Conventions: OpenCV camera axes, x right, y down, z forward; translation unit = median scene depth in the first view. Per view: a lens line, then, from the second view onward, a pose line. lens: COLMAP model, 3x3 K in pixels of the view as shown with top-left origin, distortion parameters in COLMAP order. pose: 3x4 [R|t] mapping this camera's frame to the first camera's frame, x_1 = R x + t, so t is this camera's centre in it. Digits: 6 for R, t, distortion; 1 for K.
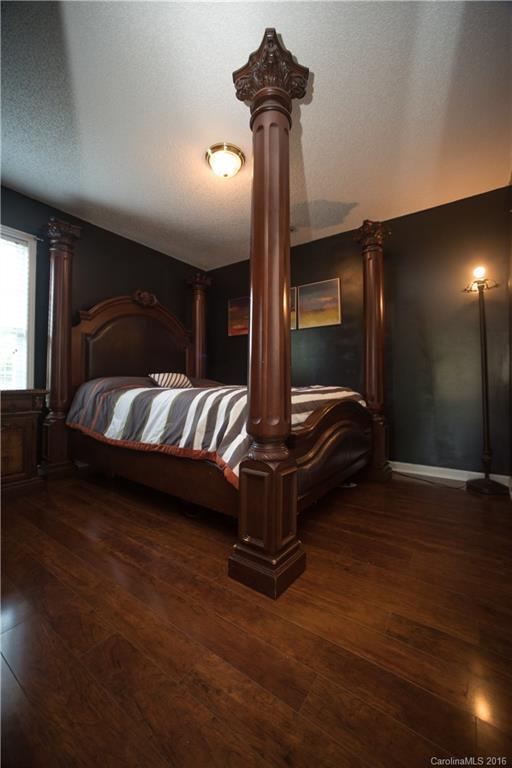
lens RADIAL K [[305.1, 0, 253.6], [0, 305.1, 383.0], [0, 0, 1]] dist [-0.041958, 0.015159]
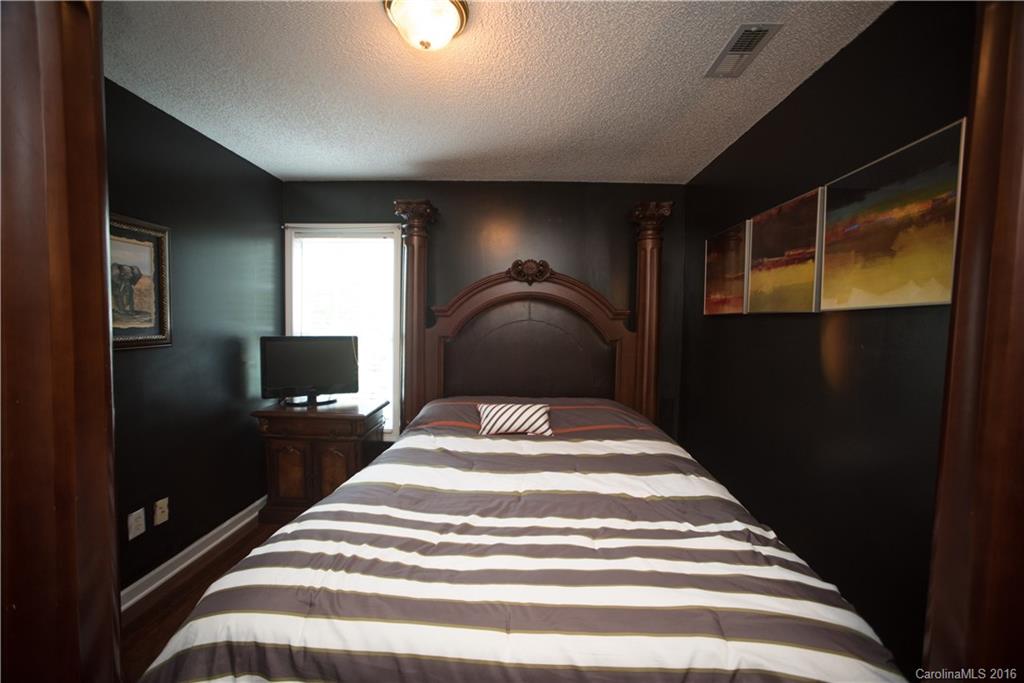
lens RADIAL K [[406.7, 0, 514.8], [0, 406.7, 344.8], [0, 0, 1]] dist [-0.041958, 0.015159]
pose [[0.567497, 0.048020, -0.821974, 0.345854], [-0.011674, 0.998667, 0.050283, -0.168057], [0.823293, -0.018940, 0.567301, 0.491020]]
